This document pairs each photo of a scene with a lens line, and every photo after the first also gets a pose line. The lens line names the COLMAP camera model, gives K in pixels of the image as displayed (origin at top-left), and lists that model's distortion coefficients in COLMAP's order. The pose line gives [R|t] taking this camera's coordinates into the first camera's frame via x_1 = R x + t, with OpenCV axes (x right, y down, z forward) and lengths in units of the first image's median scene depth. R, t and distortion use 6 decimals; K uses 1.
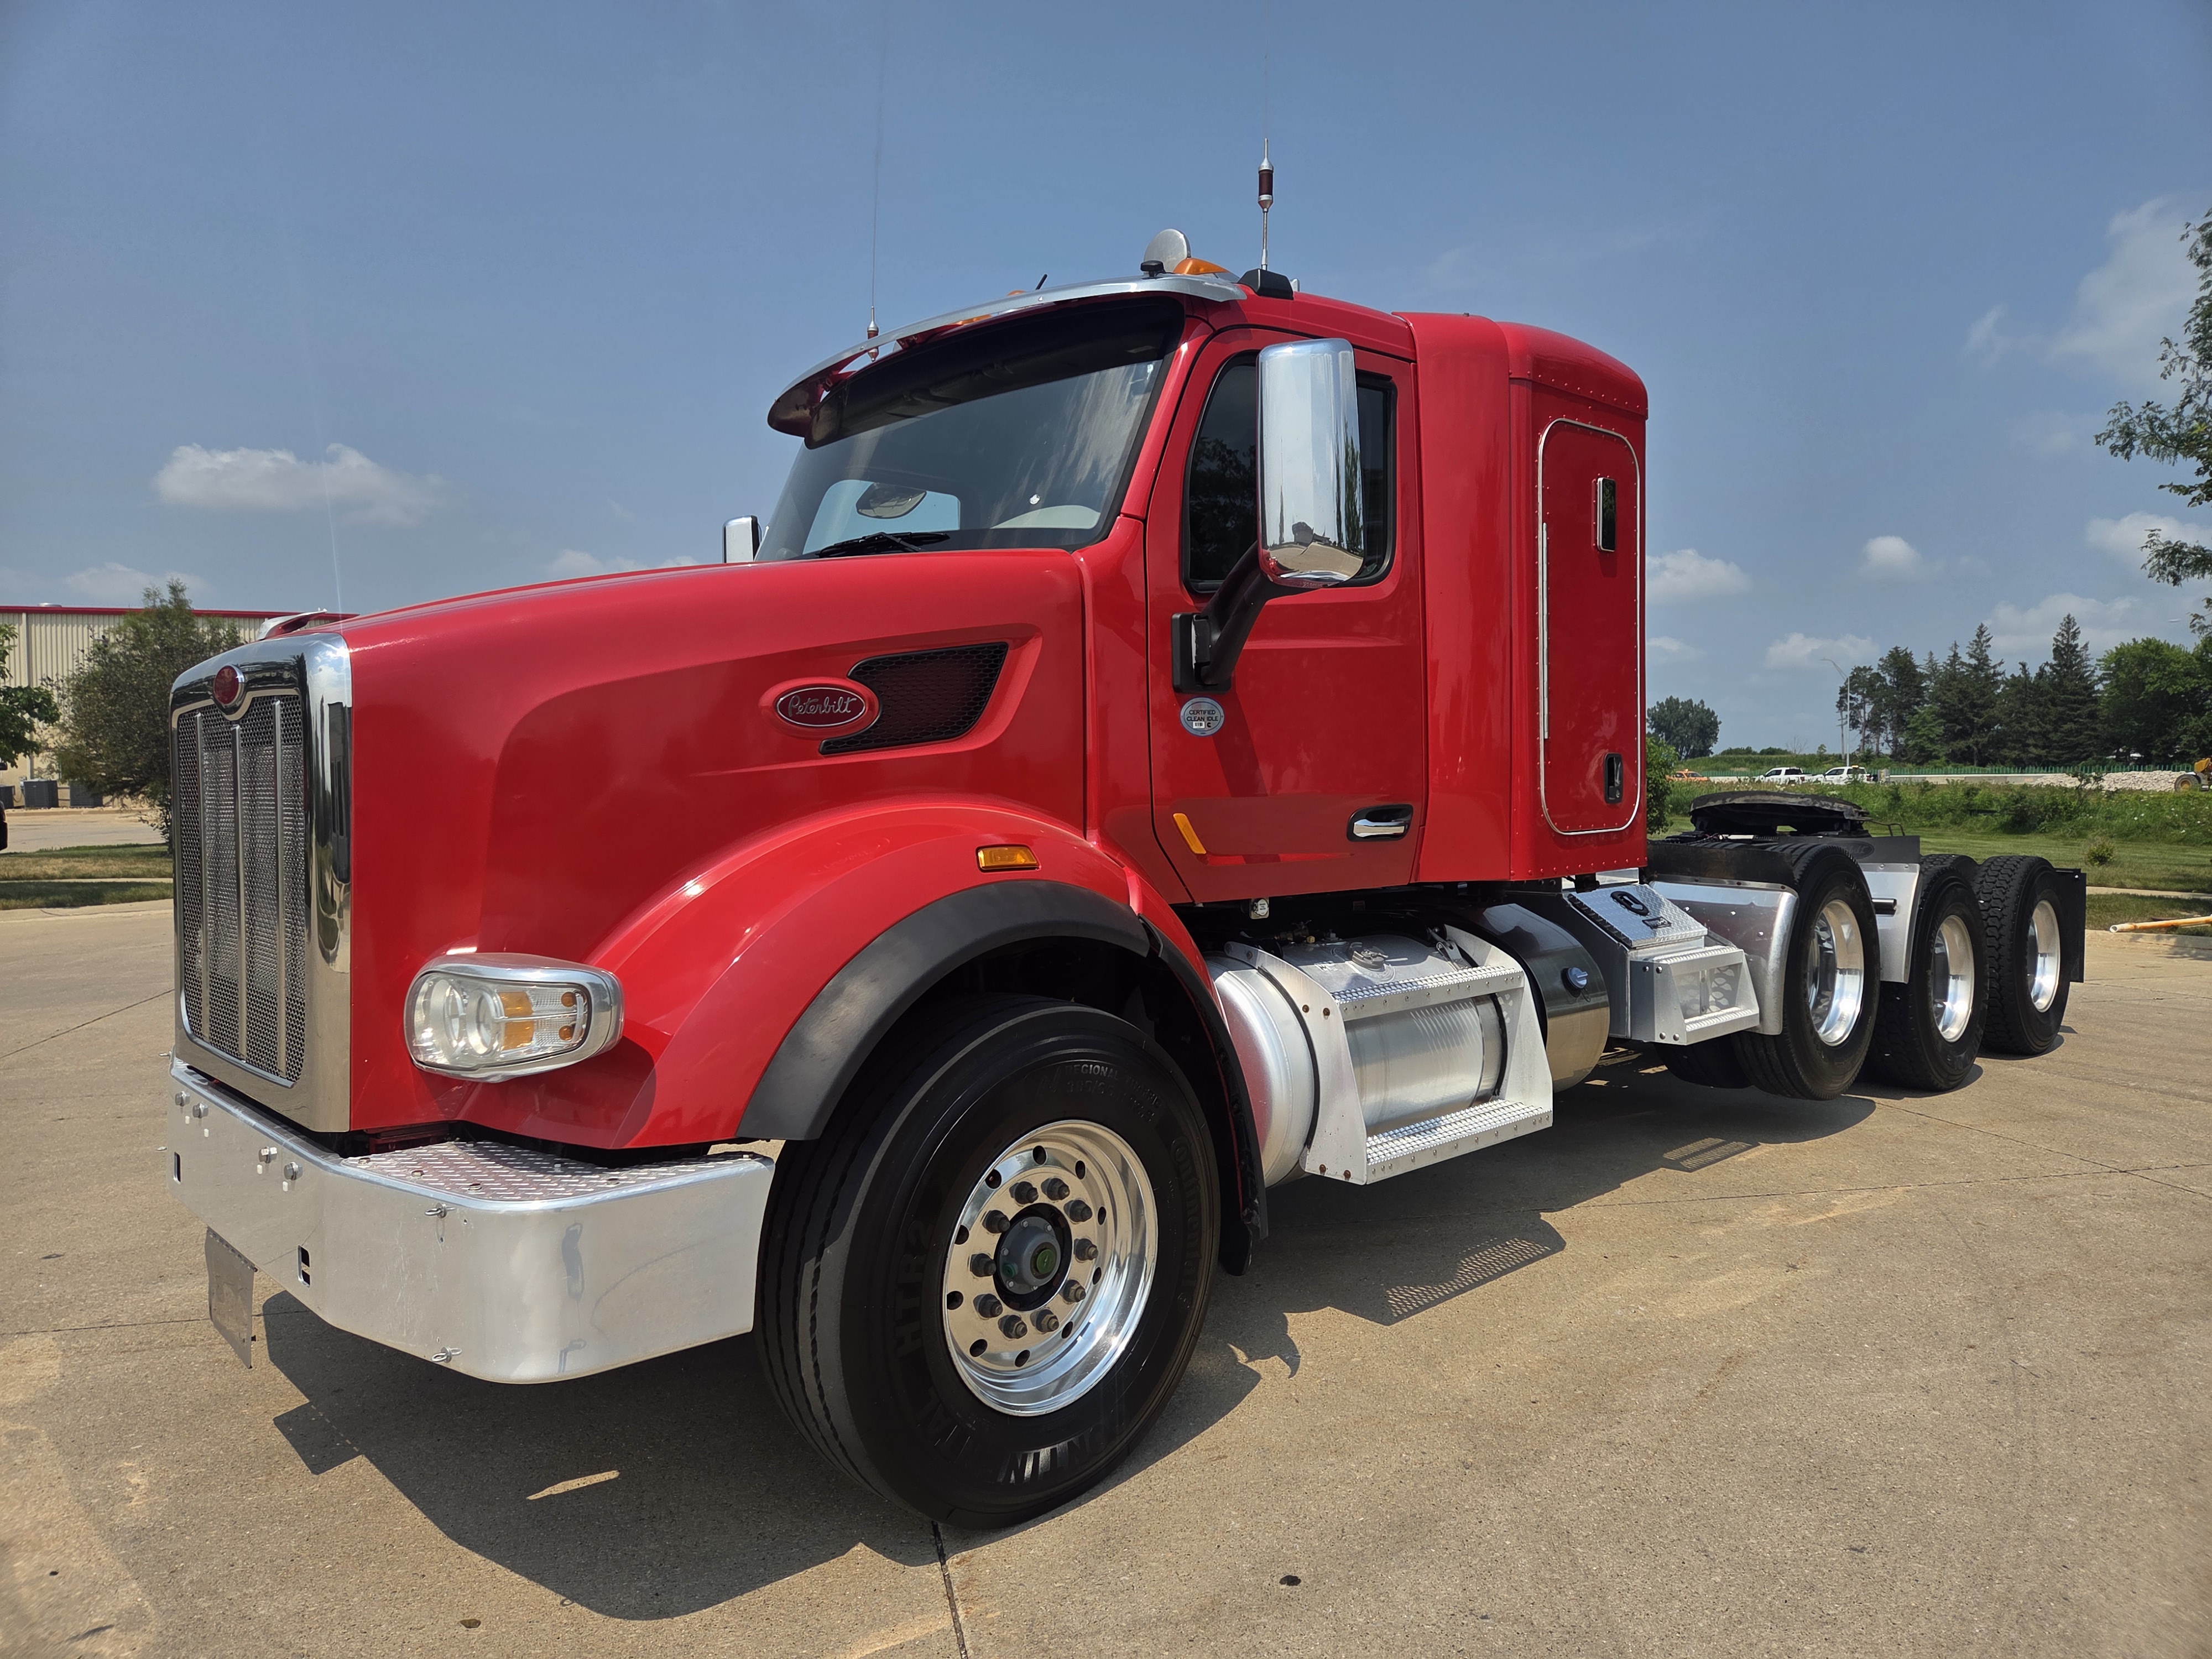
lens RADIAL K [[1482.8, 0, 1101.8], [0, 1482.8, 841.0], [0, 0, 1]] dist [0.055775, -0.049730]
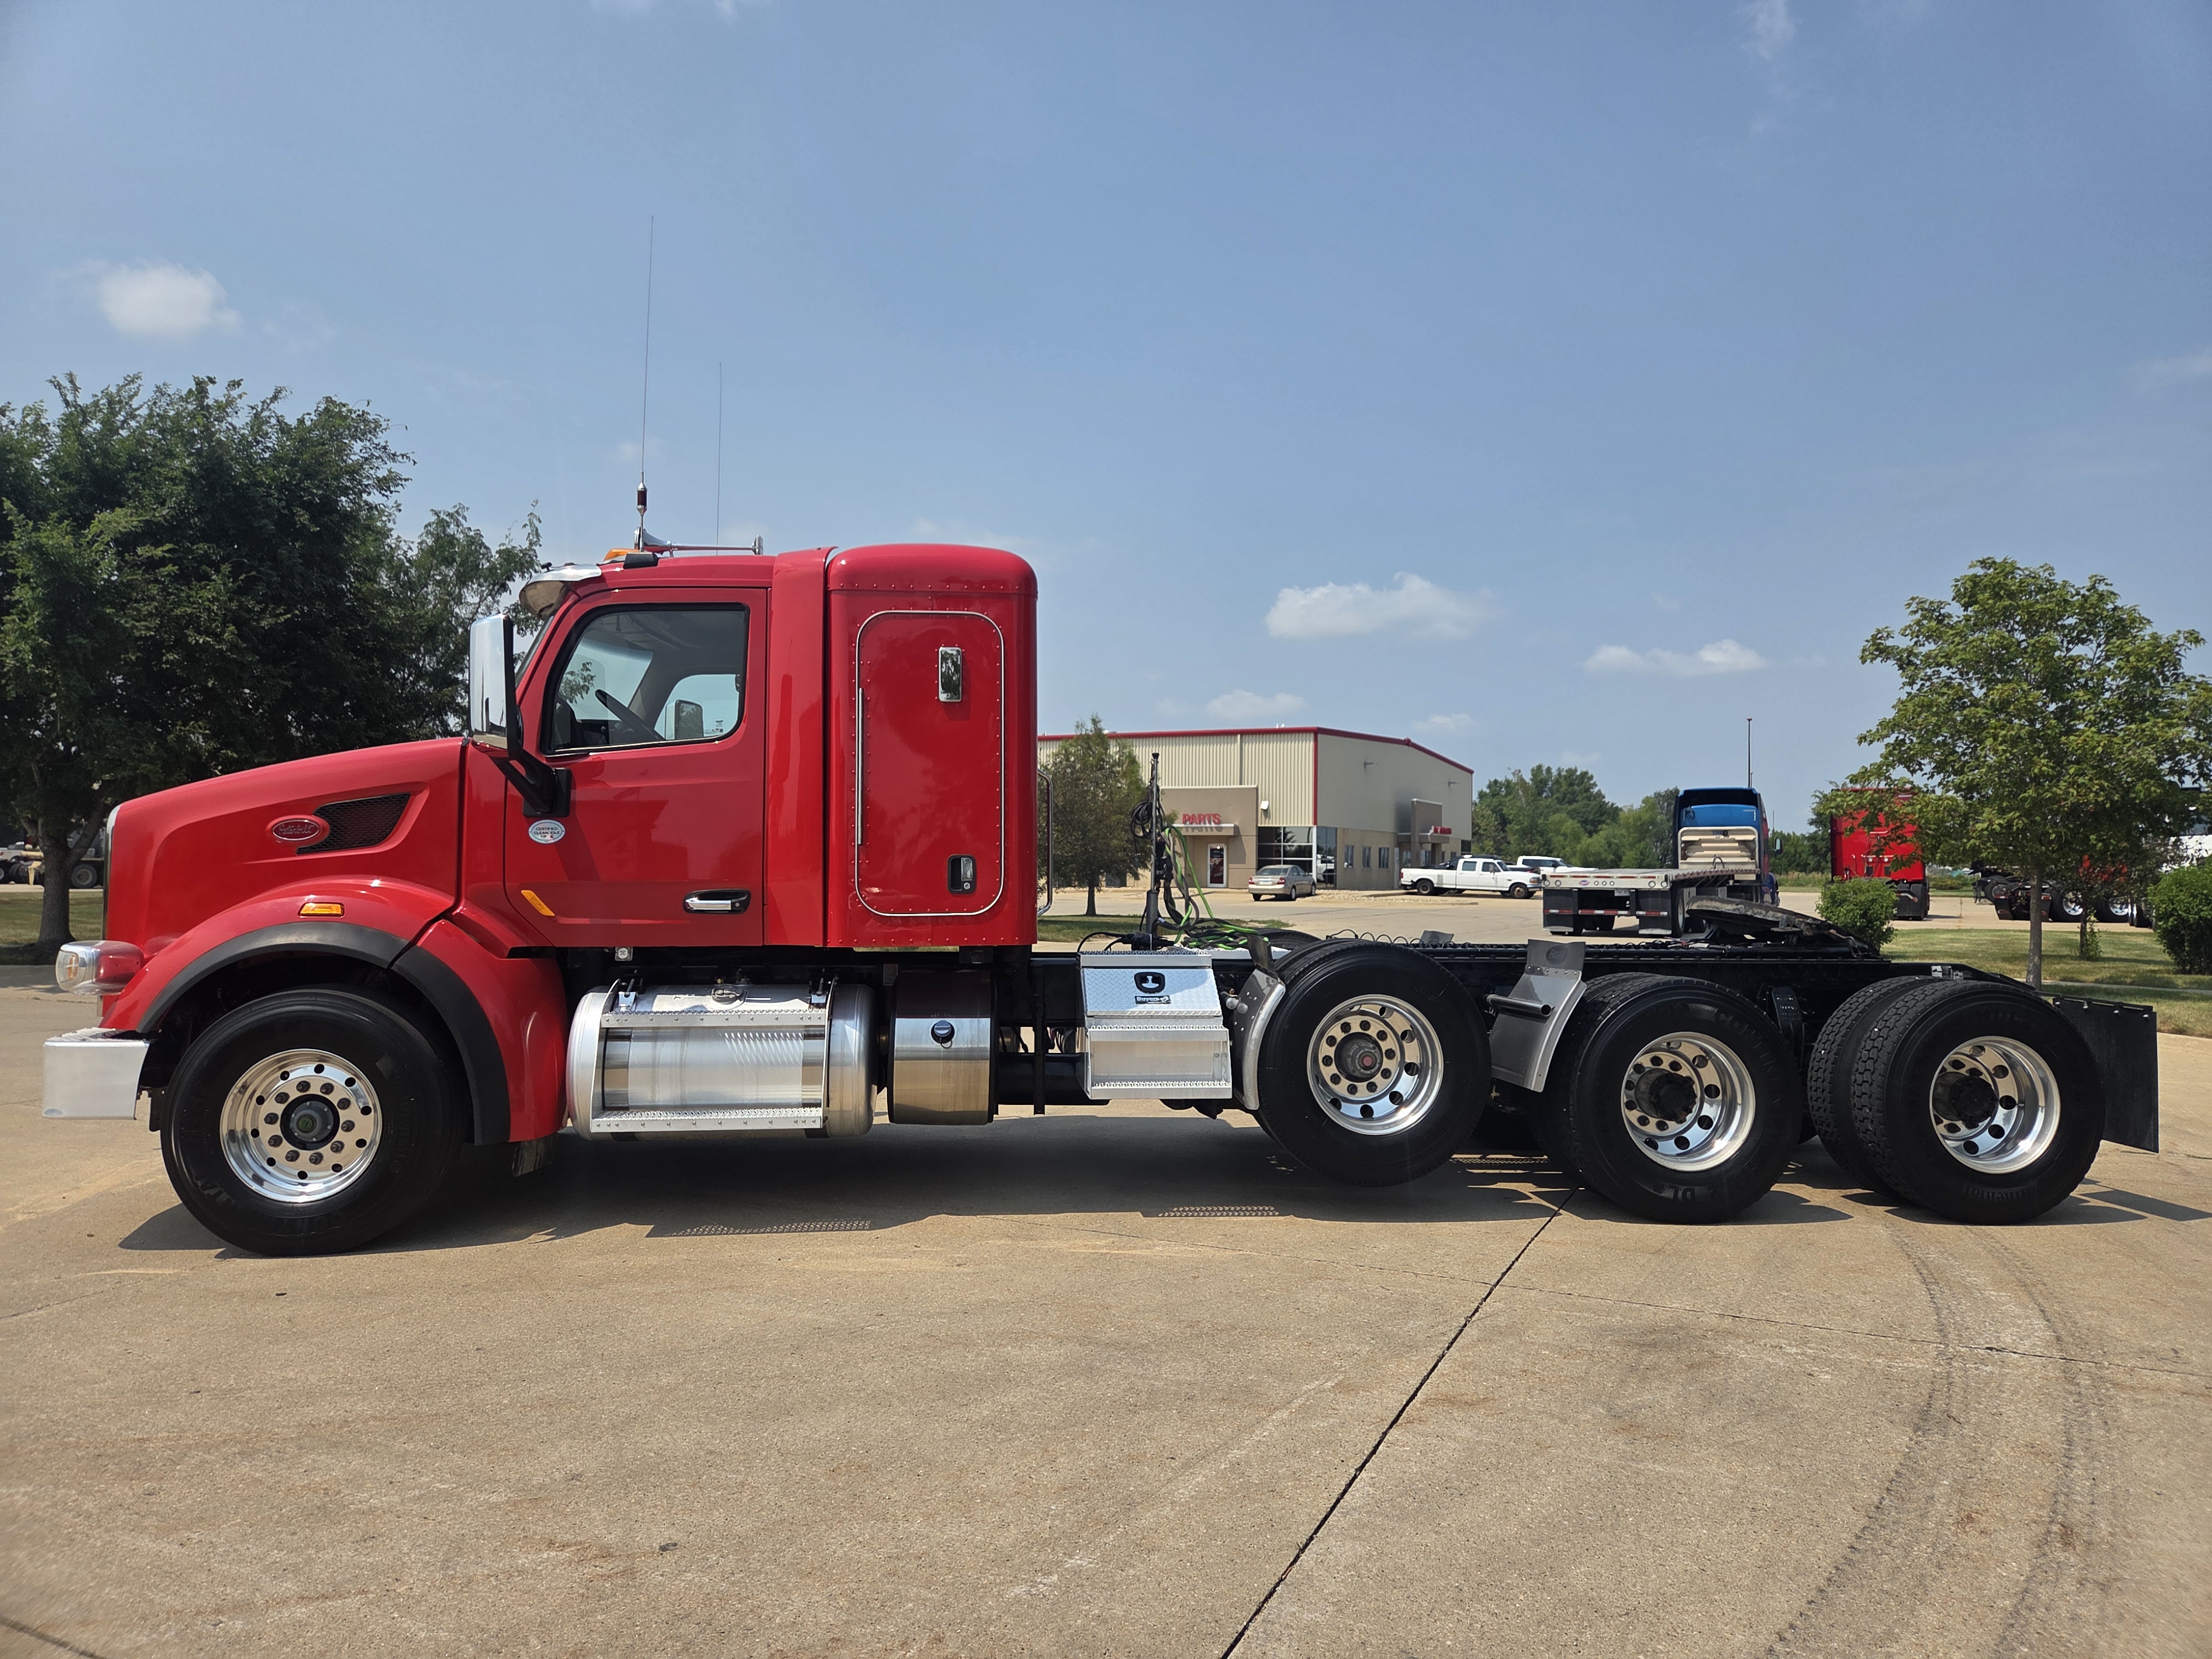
lens RADIAL K [[1482.8, 0, 1101.8], [0, 1482.8, 841.0], [0, 0, 1]] dist [0.055775, -0.049730]
pose [[0.786391, -0.000629, -0.617729, 1.622028], [-0.037734, 0.998083, -0.049053, -0.016724], [0.616575, 0.061885, 0.784860, 0.090362]]
